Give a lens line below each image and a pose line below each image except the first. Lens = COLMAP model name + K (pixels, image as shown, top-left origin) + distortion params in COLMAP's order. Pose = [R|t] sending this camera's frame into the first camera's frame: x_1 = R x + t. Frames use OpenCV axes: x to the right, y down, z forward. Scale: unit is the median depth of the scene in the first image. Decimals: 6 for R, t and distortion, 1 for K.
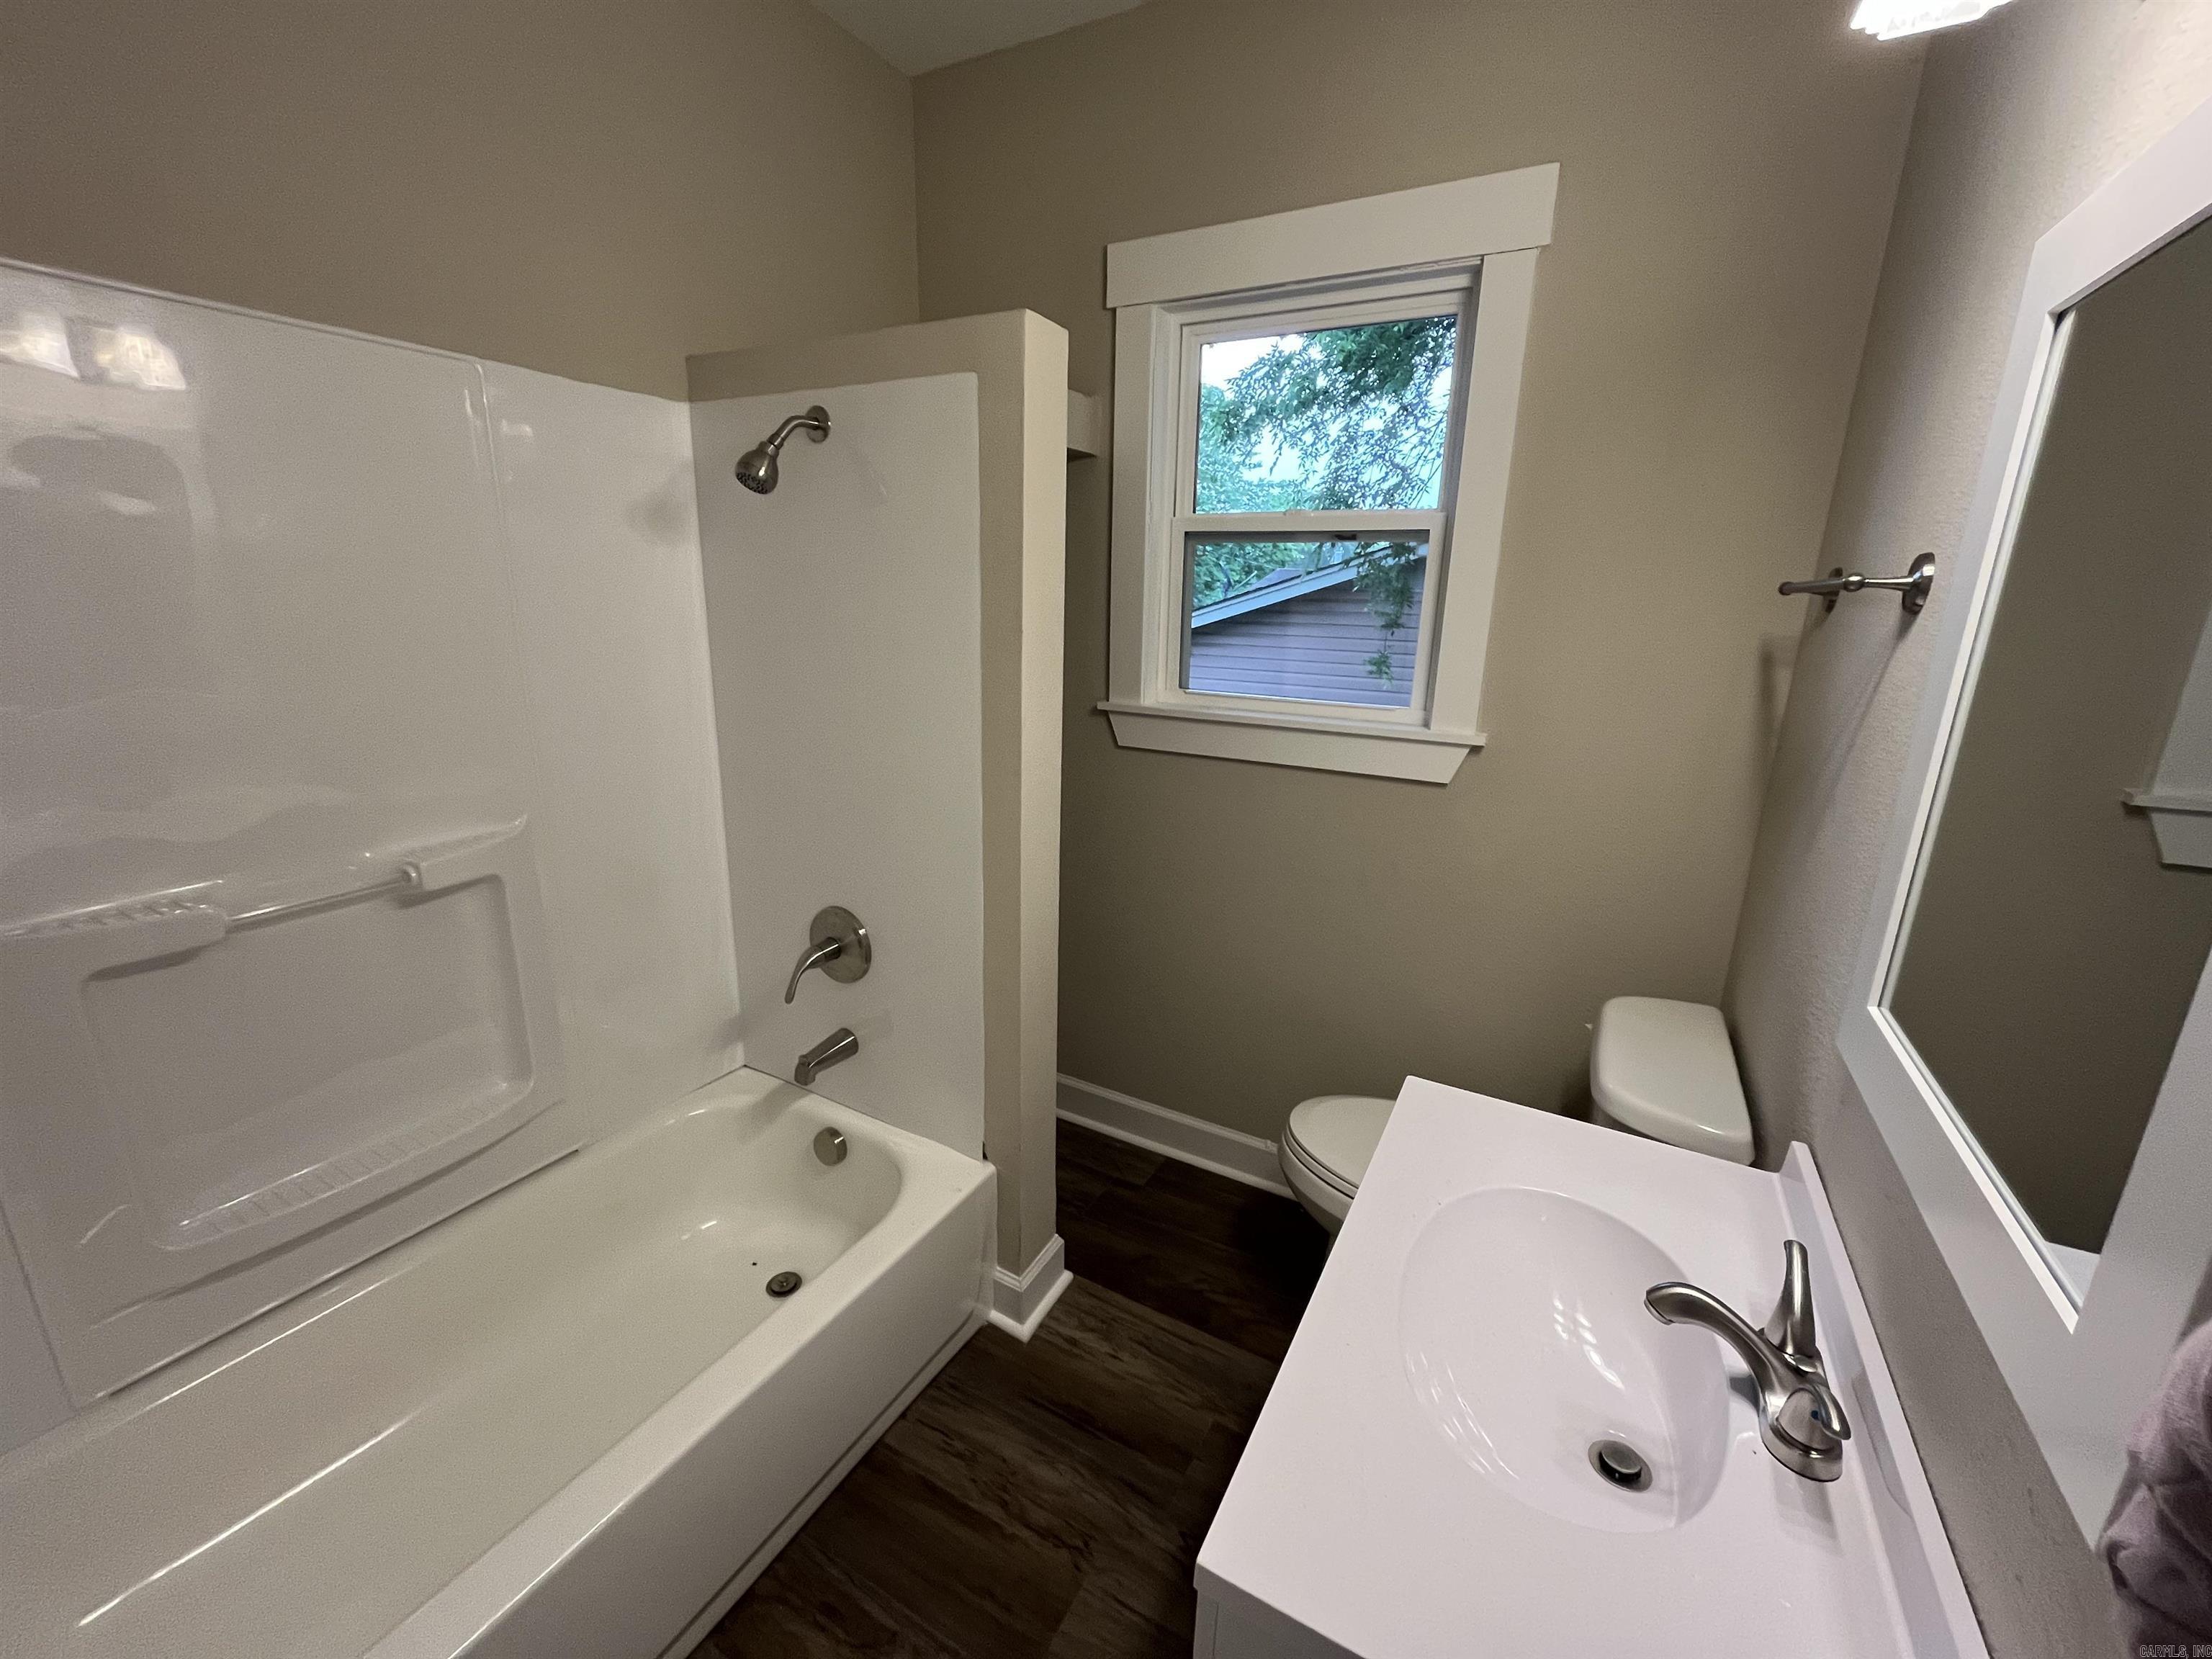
lens RADIAL K [[895.2, 0, 1103.1], [0, 895.2, 827.7], [0, 0, 1]] dist [-0.000470, 0.000956]
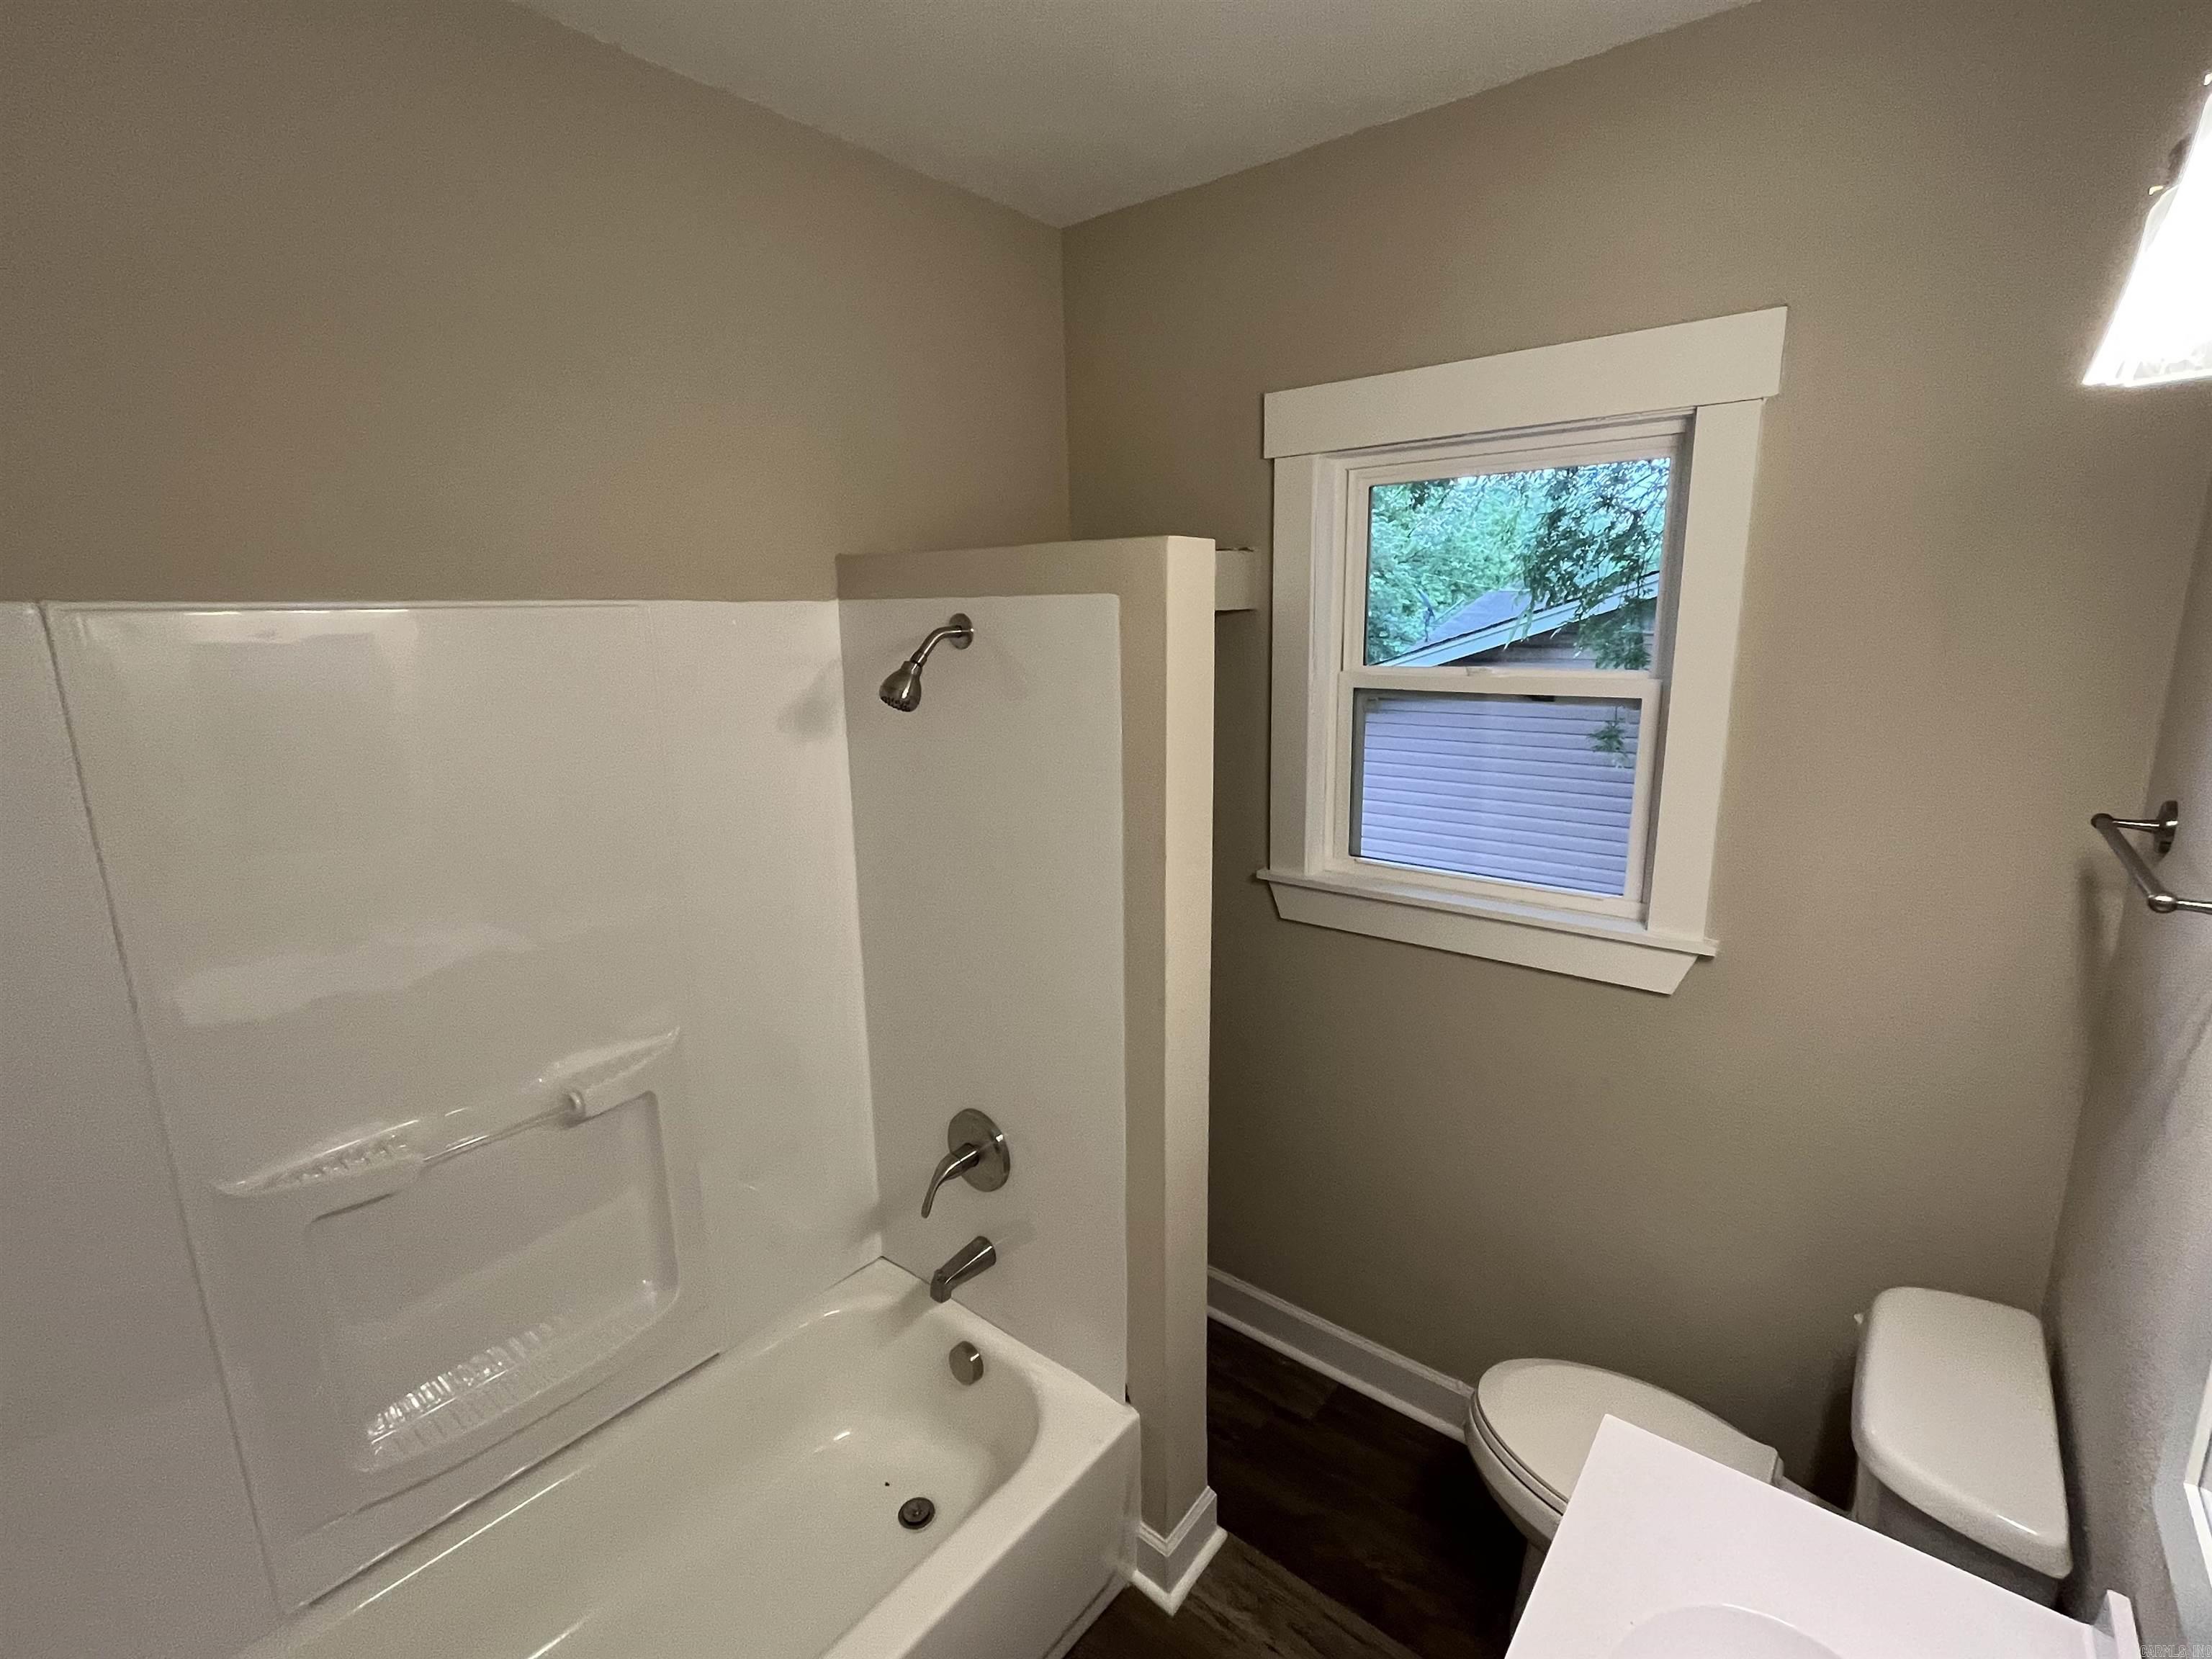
lens RADIAL K [[1012.0, 0, 1107.1], [0, 1012.0, 830.6], [0, 0, 1]] dist [0.001253, 0.000054]
pose [[0.984867, -0.002347, -0.173294, 0.026123], [-0.005868, 0.998884, -0.046873, -0.157729], [0.173211, 0.047180, 0.983754, -0.044288]]
